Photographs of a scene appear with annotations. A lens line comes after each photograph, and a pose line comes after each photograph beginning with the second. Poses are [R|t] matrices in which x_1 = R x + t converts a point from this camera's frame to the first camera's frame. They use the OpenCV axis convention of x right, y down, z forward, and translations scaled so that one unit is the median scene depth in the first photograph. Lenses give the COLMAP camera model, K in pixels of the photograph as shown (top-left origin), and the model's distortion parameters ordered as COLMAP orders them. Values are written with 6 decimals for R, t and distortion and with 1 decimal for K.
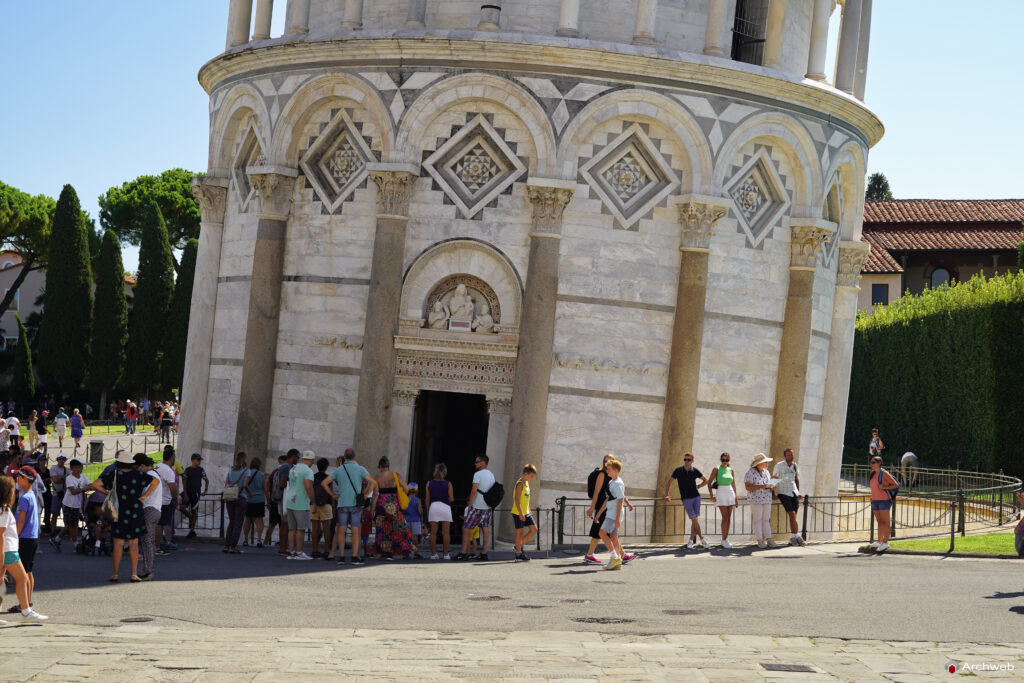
lens RADIAL K [[1646.3, 0, 512.0], [0, 1646.3, 341.5], [0, 0, 1]] dist [-0.000167, 0.003959]
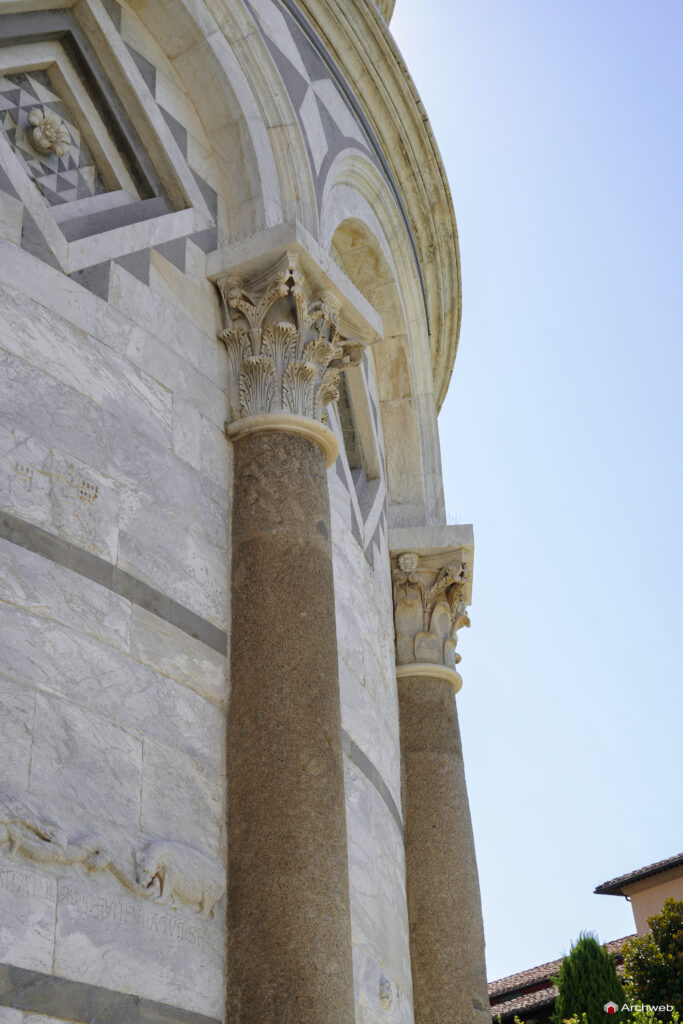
lens RADIAL K [[1527.2, 0, 341.5], [0, 1527.2, 512.0], [0, 0, 1]] dist [-0.004511, -0.026974]
pose [[0.810557, 0.189419, 0.554181, -0.013862], [0.090758, 0.894196, -0.438380, 0.062758], [-0.578584, 0.405628, 0.707606, 0.840872]]
